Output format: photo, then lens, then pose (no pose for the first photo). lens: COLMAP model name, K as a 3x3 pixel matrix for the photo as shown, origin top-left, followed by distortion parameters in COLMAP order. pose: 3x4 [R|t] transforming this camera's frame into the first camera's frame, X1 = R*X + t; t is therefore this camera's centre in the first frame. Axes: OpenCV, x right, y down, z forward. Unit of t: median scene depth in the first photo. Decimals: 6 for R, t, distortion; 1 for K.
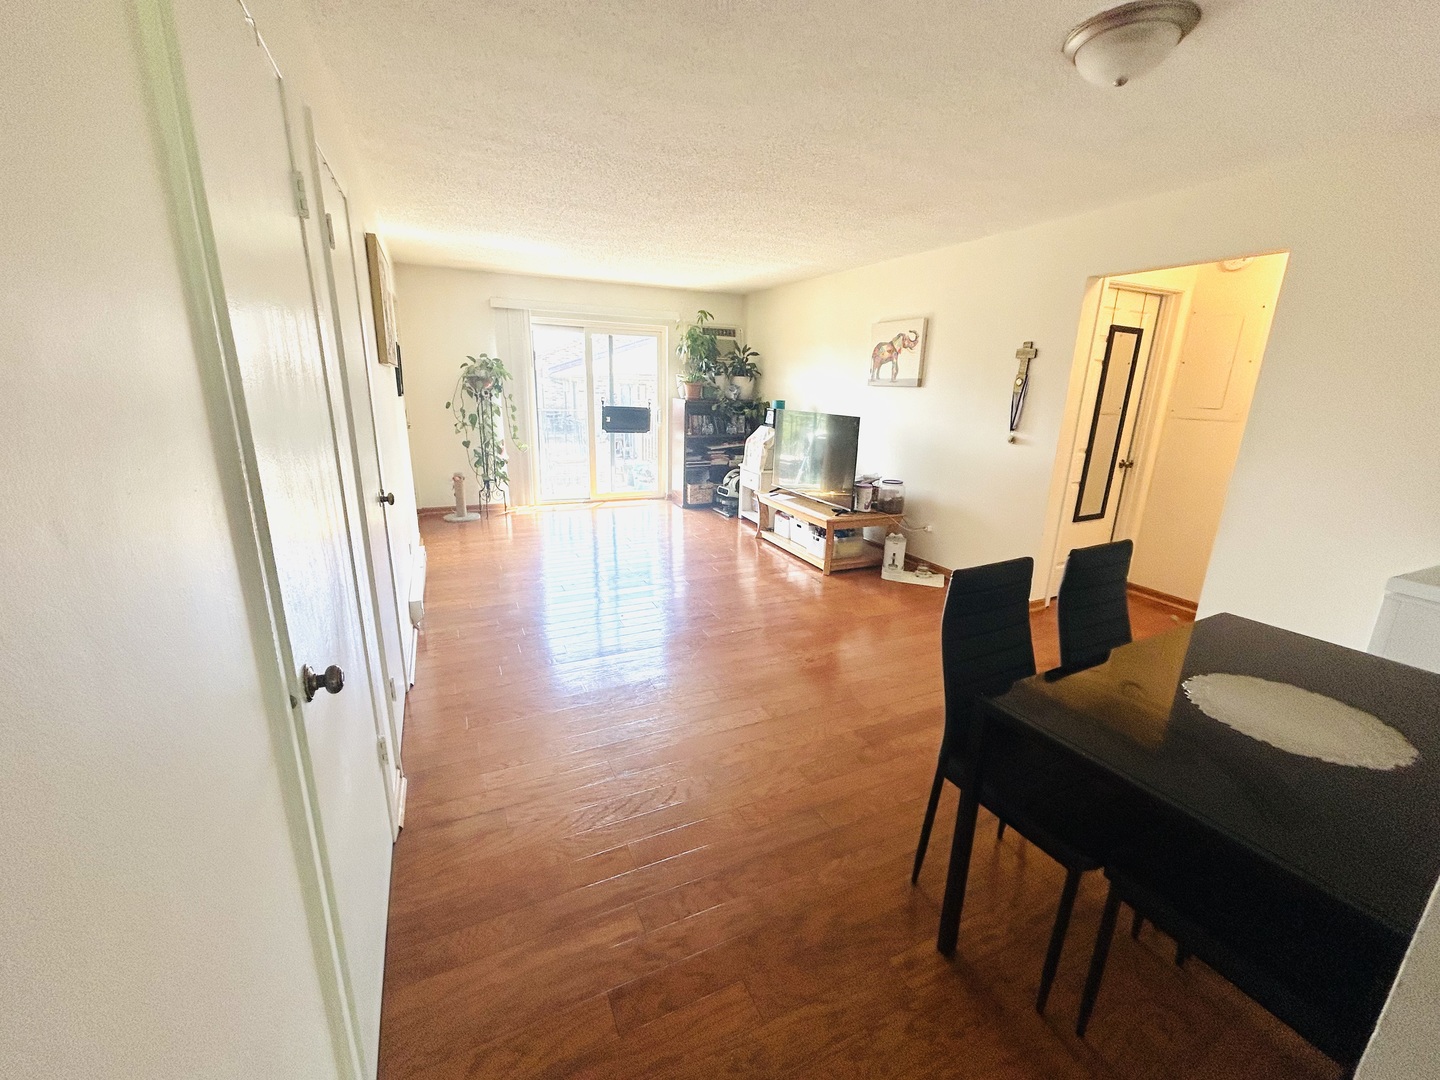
lens RADIAL K [[578.3, 0, 720.0], [0, 578.3, 540.0], [0, 0, 1]] dist [0.000881, -0.000144]
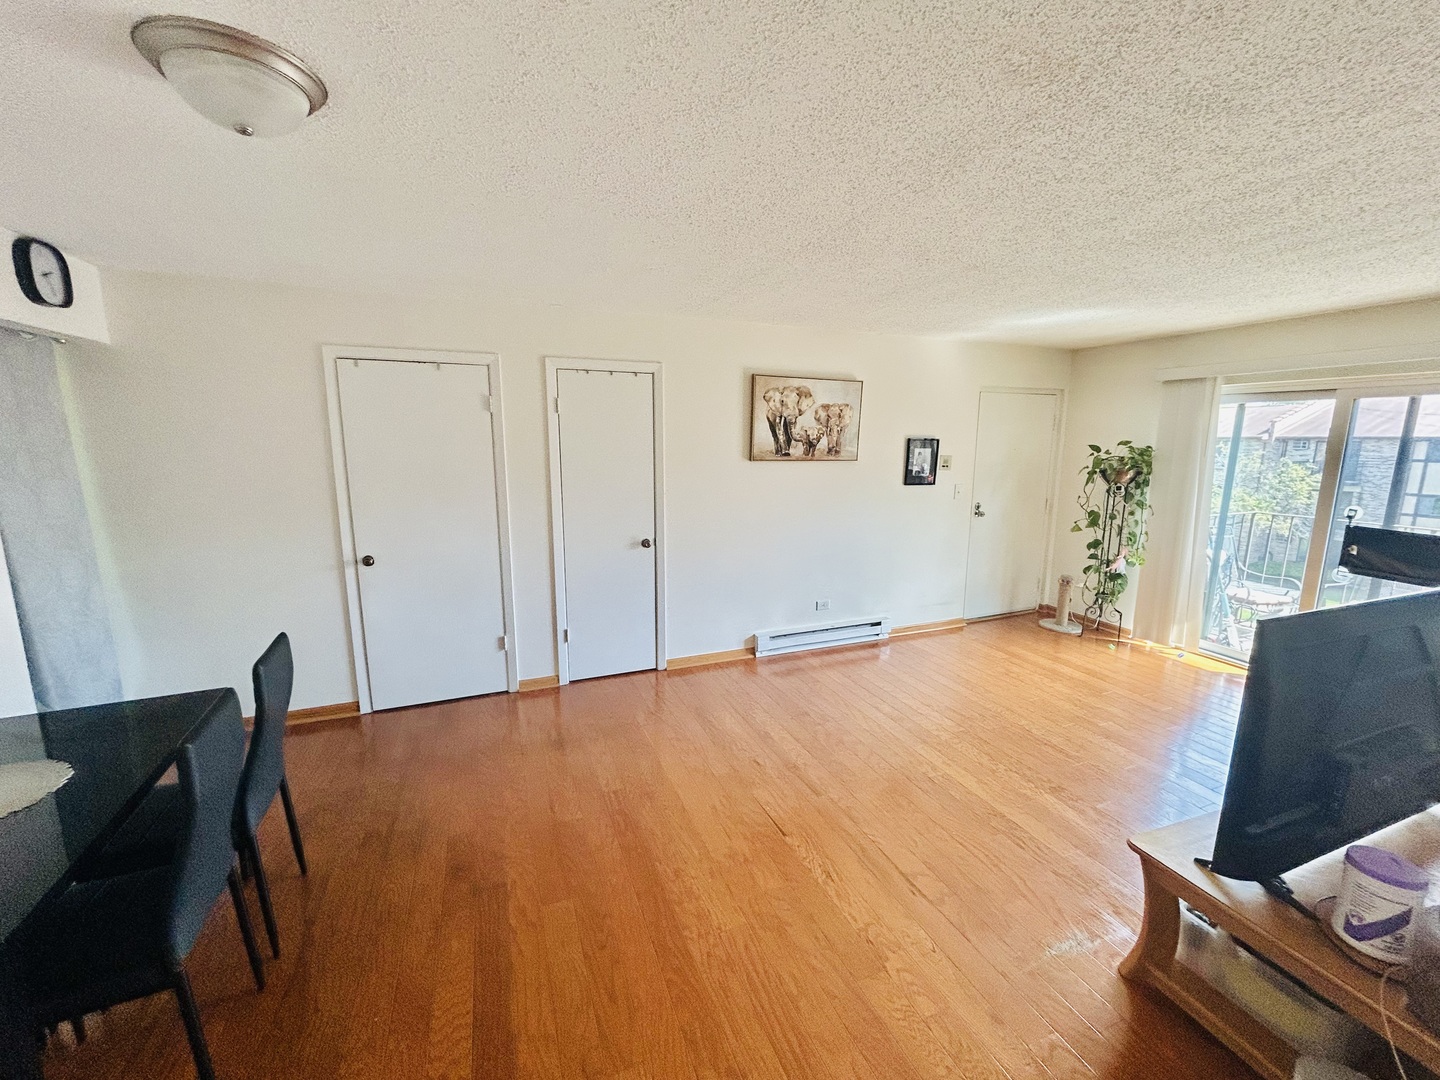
lens RADIAL K [[578.3, 0, 720.0], [0, 578.3, 540.0], [0, 0, 1]] dist [0.000881, -0.000144]
pose [[-0.050216, 0.144074, -0.988292, 0.409579], [-0.276340, 0.948904, 0.152373, -0.152633], [0.959747, 0.280756, -0.007837, 0.485586]]
